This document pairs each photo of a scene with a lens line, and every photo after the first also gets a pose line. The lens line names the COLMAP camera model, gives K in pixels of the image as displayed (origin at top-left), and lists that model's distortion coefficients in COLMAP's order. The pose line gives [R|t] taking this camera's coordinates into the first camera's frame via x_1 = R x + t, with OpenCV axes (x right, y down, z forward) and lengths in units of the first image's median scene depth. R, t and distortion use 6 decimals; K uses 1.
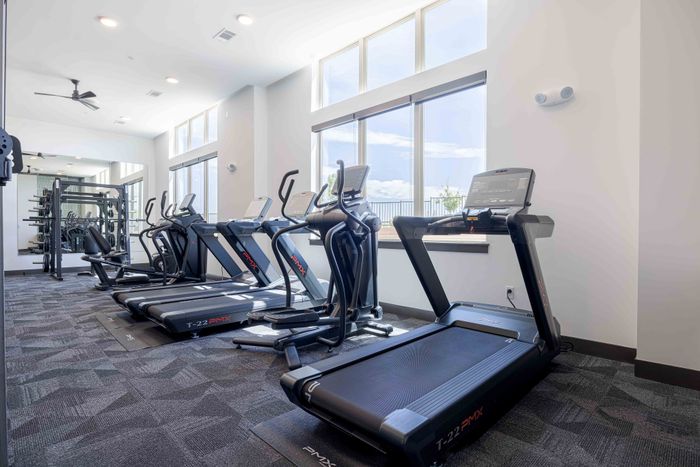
lens RADIAL K [[352.4, 0, 350.0], [0, 352.4, 233.5], [0, 0, 1]] dist [0.000585, 0.000103]
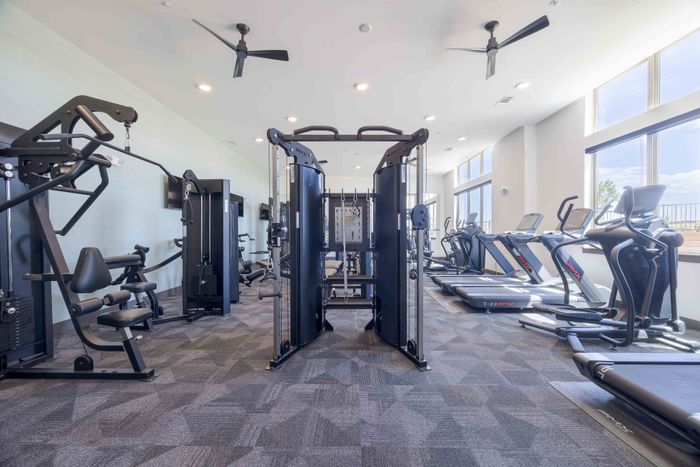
lens RADIAL K [[265.8, 0, 350.0], [0, 265.8, 233.5], [0, 0, 1]] dist [-0.000062, -0.000086]
pose [[0.695638, 0.000145, -0.718392, -0.028580], [-0.000065, 1.000000, 0.000138, -0.042774], [0.718392, -0.000050, 0.695638, -0.208916]]
